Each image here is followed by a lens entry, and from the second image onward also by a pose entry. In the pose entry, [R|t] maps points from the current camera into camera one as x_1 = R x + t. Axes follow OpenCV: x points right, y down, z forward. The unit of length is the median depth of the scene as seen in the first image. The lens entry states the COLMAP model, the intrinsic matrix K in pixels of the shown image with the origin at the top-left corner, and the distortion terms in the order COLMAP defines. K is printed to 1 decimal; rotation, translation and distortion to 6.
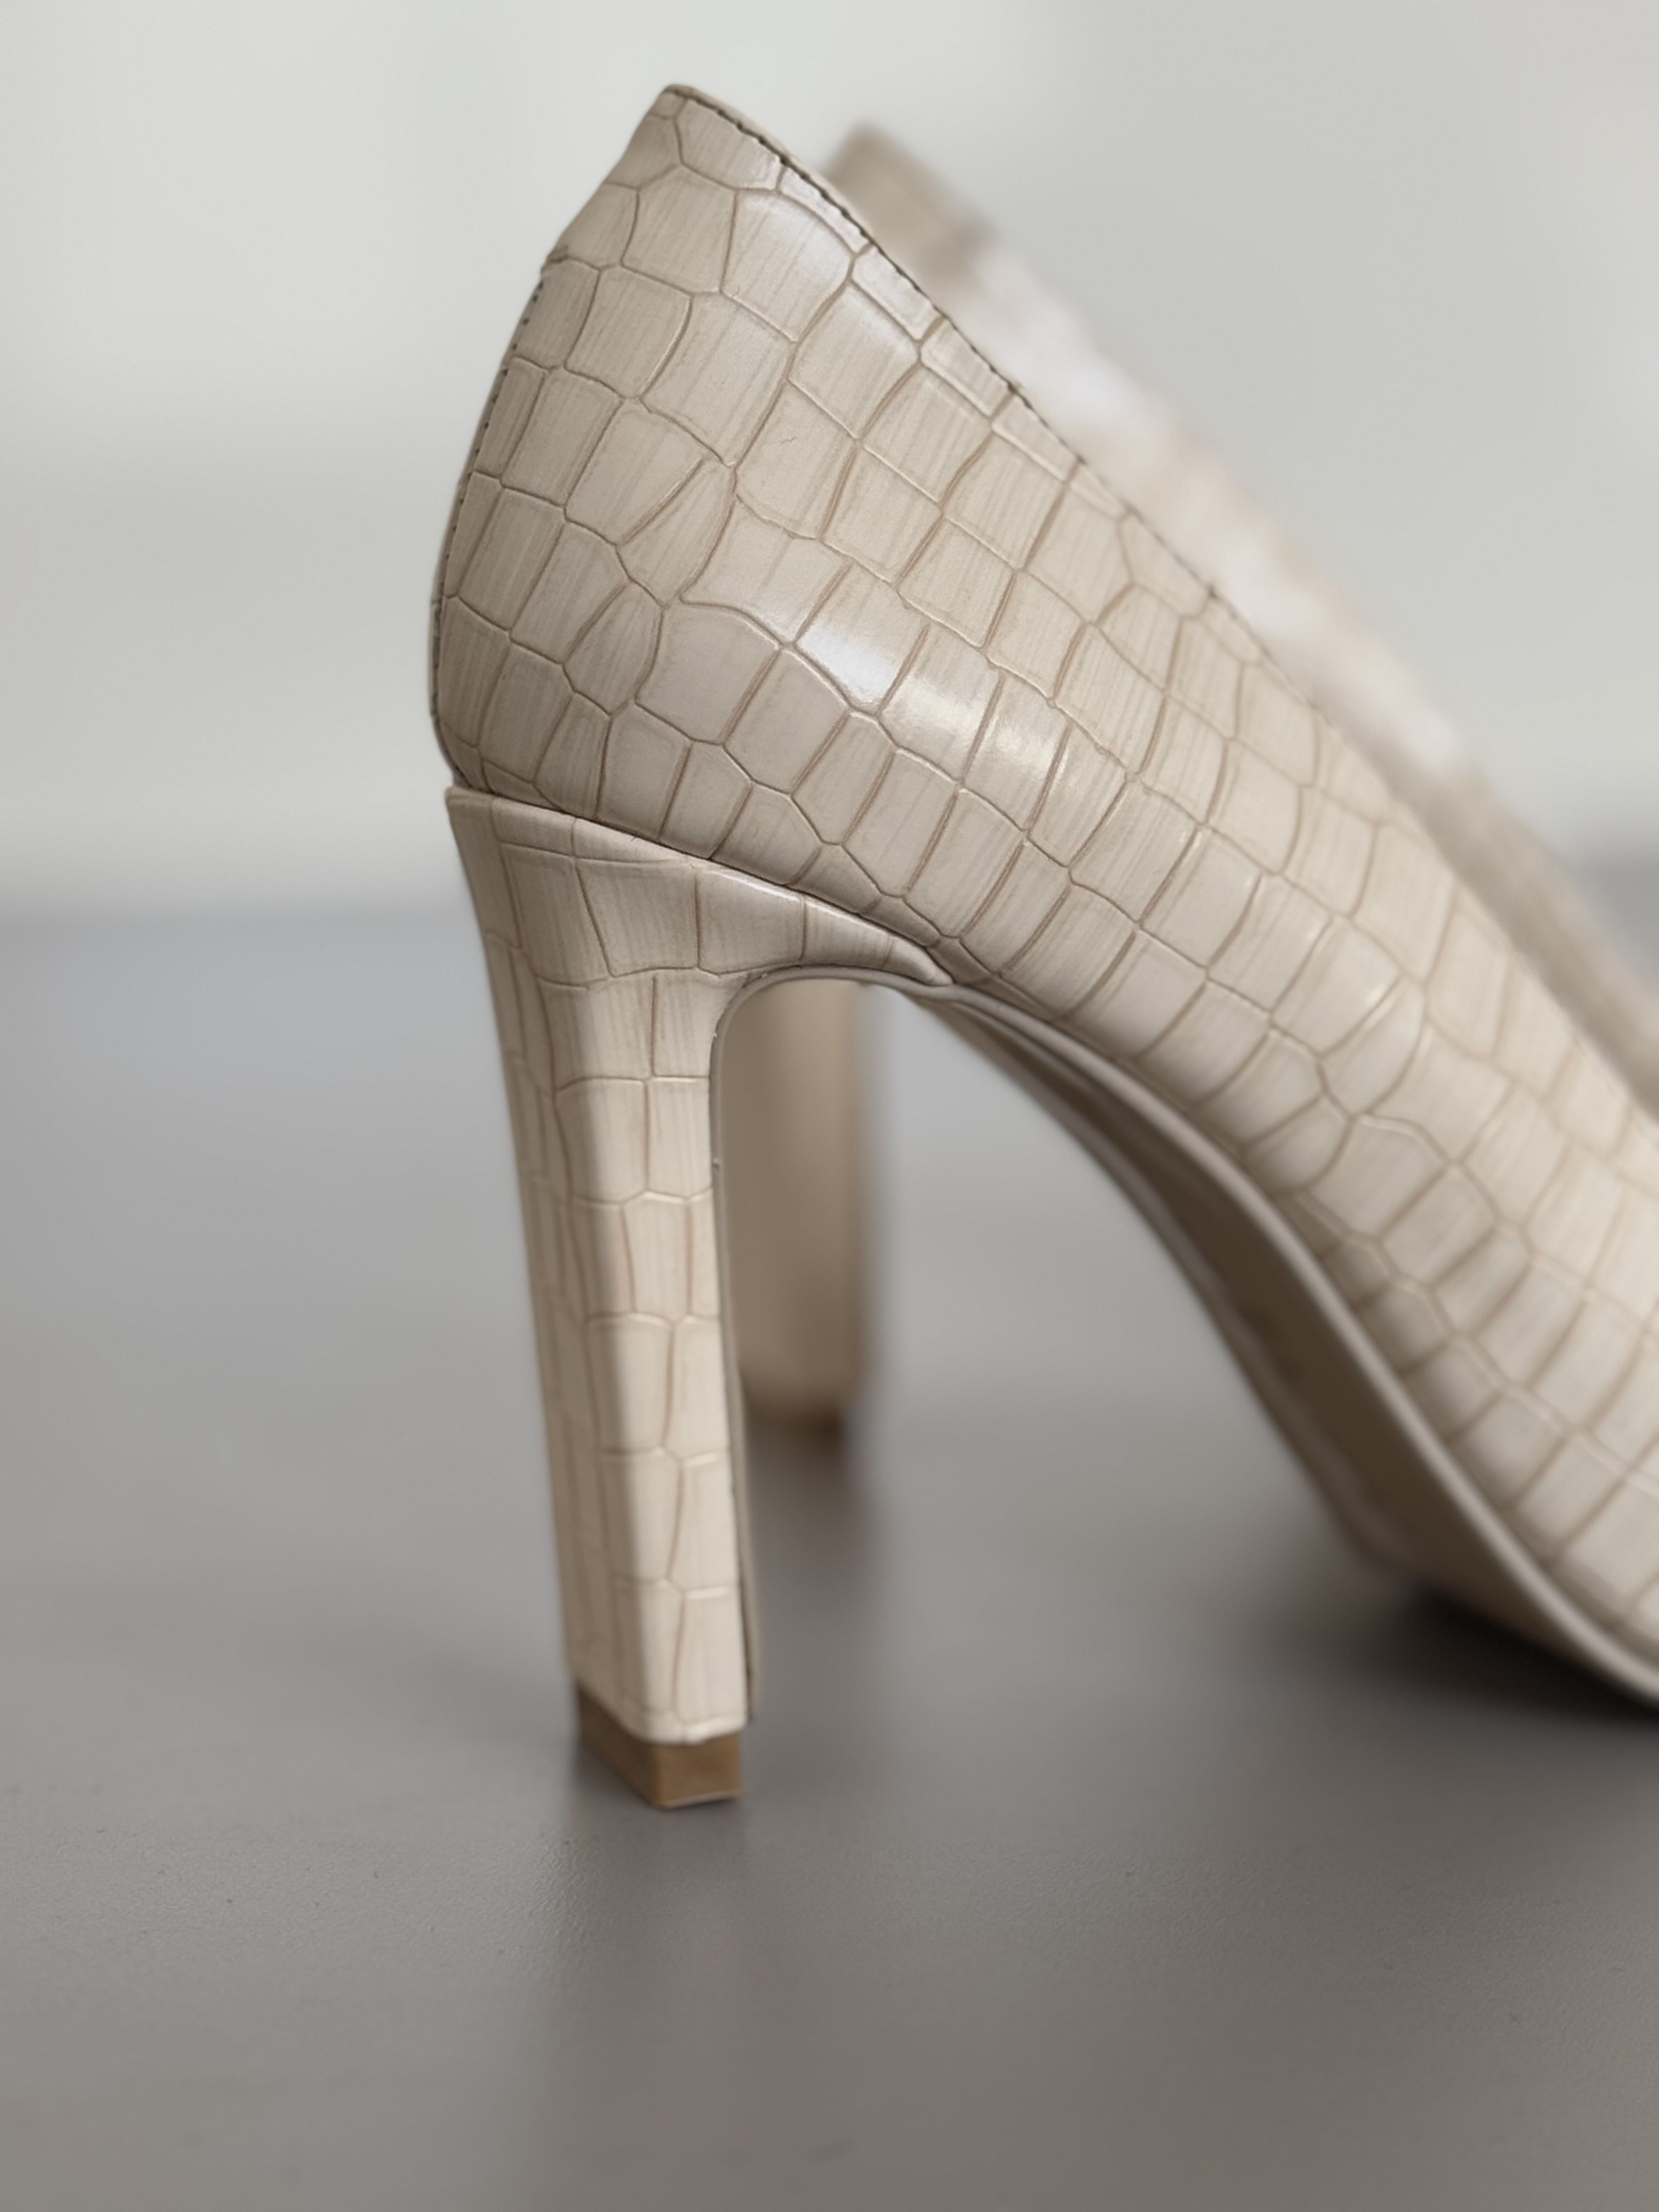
lens RADIAL K [[5046.4, 0, 828.9], [0, 5046.4, 1103.9], [0, 0, 1]] dist [0.362792, 0.000000]
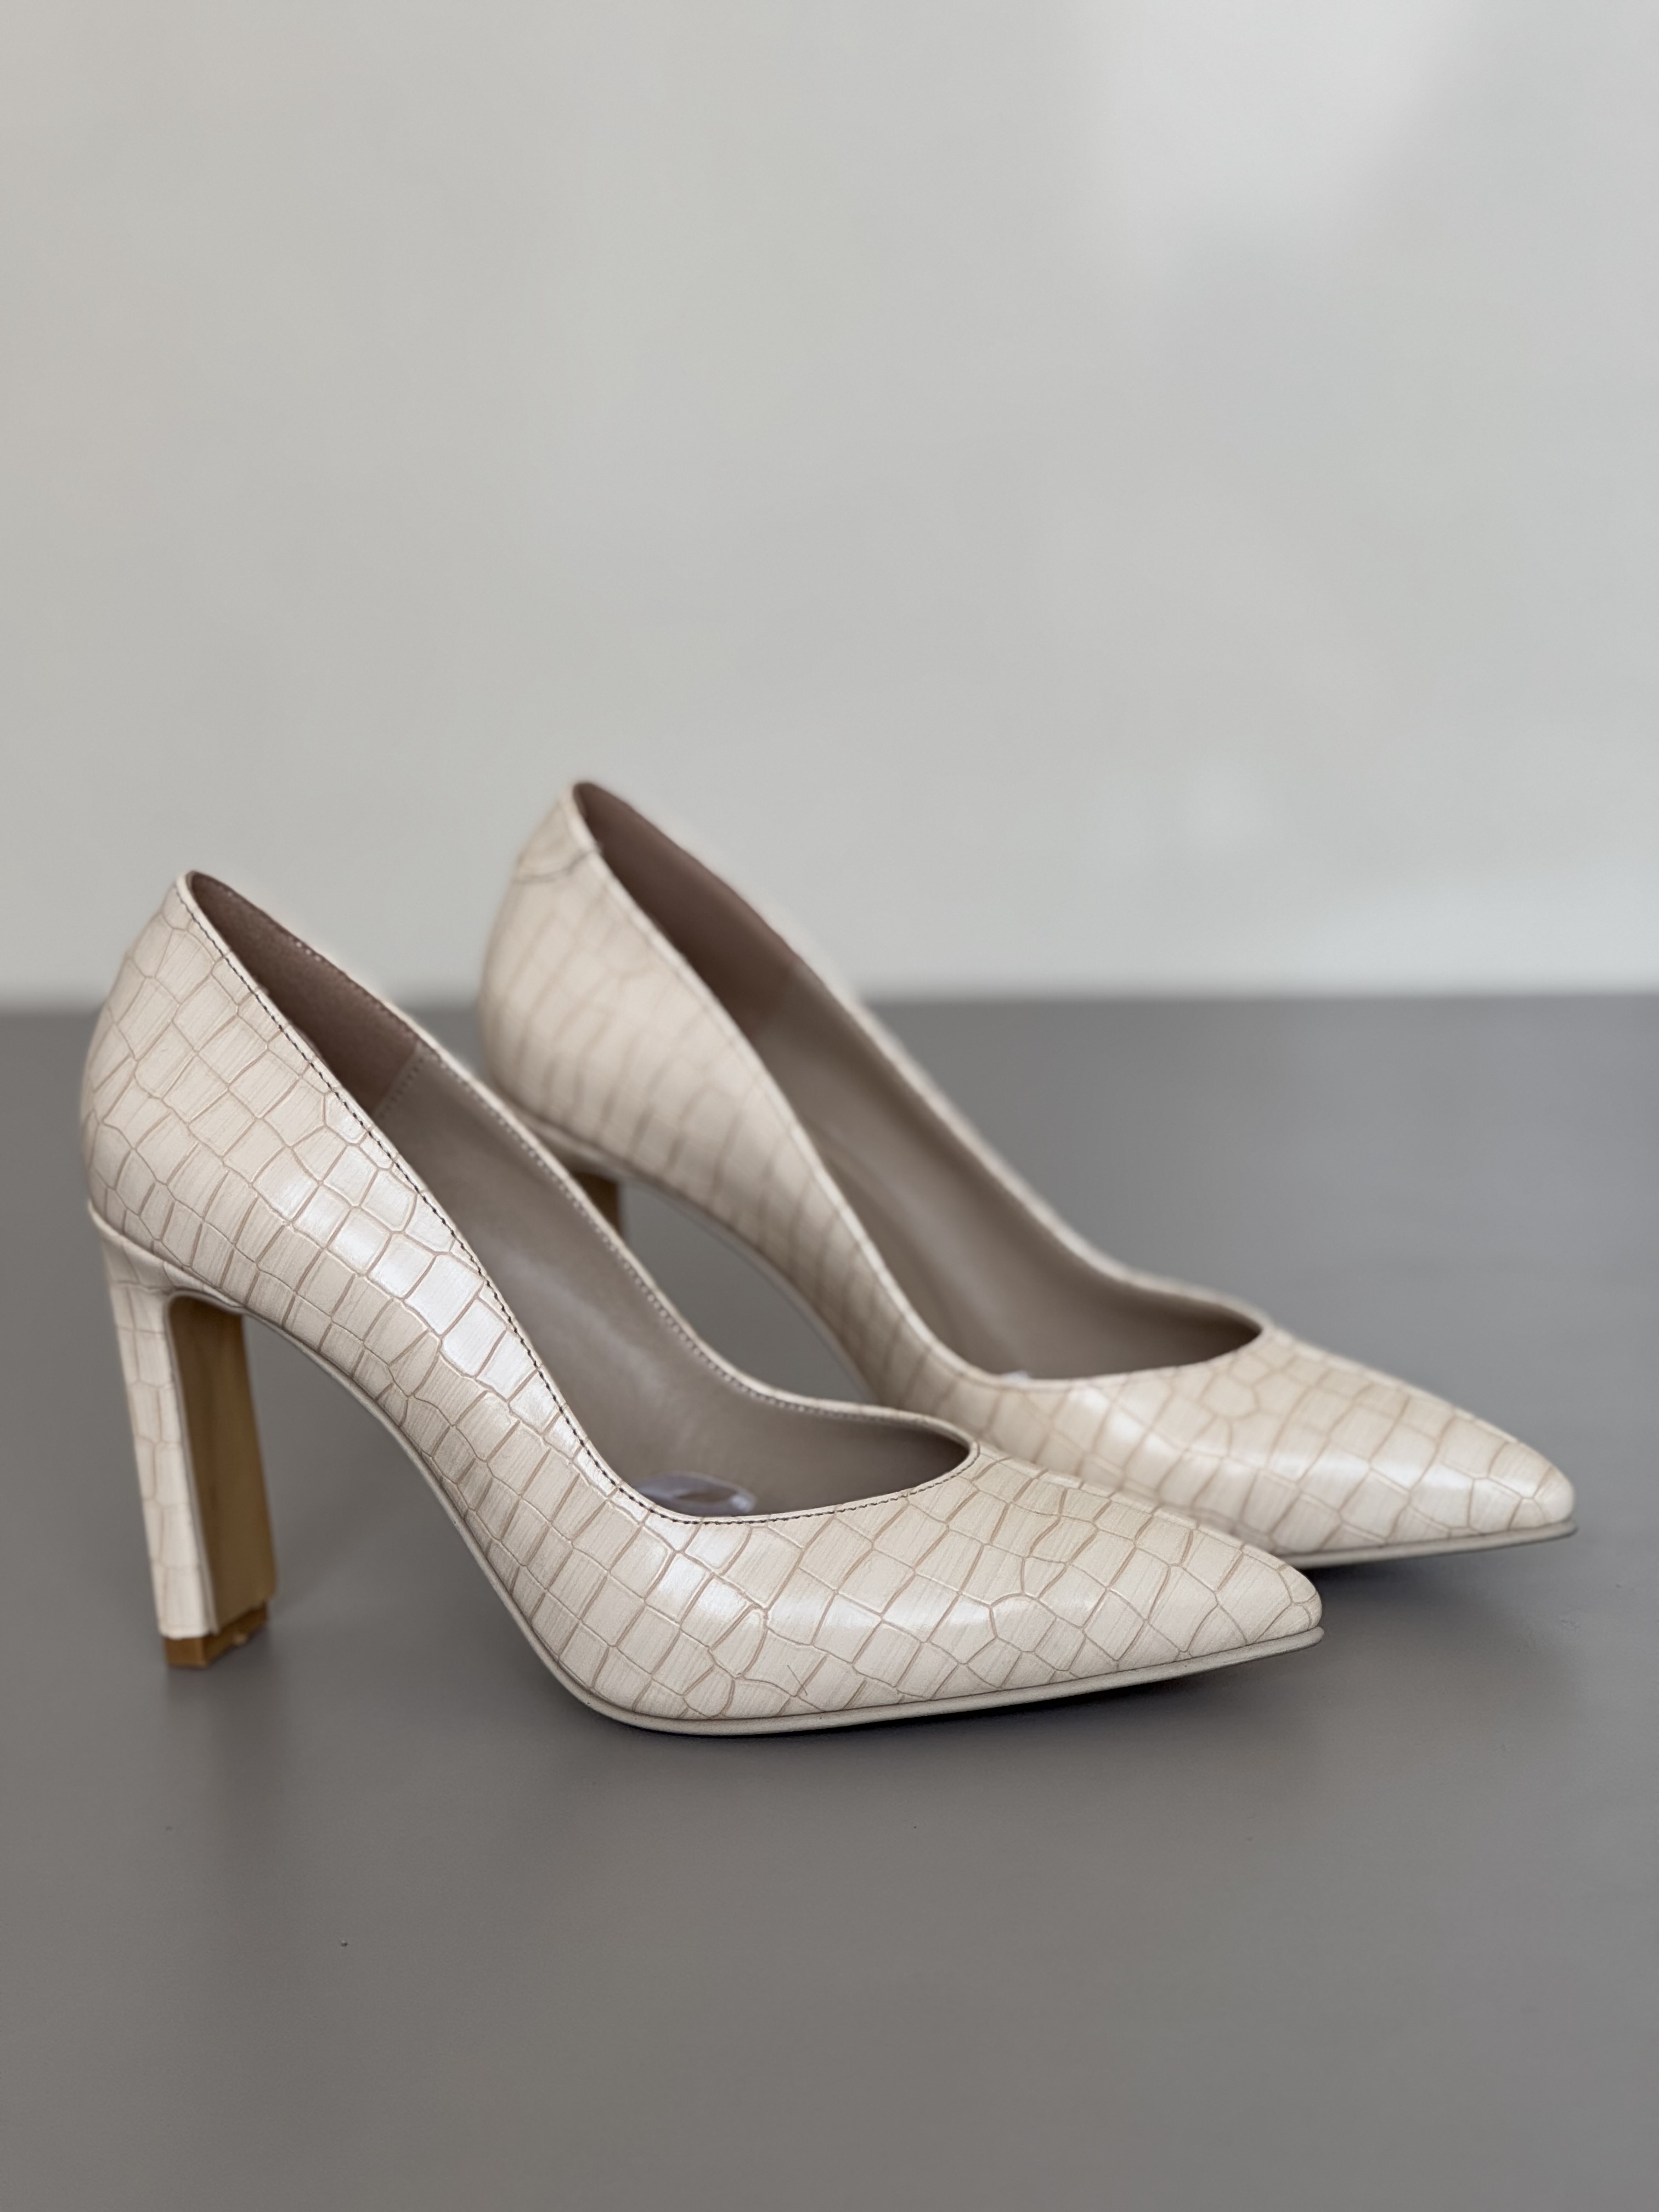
lens RADIAL K [[4950.1, 0, 829.6], [0, 4950.1, 1106.6], [0, 0, 1]] dist [-0.011206, 0.000000]
pose [[0.744846, 0.116180, -0.657044, 1.544683], [-0.065333, 0.992691, 0.101467, -0.330243], [0.664031, -0.032651, 0.746992, -0.371161]]
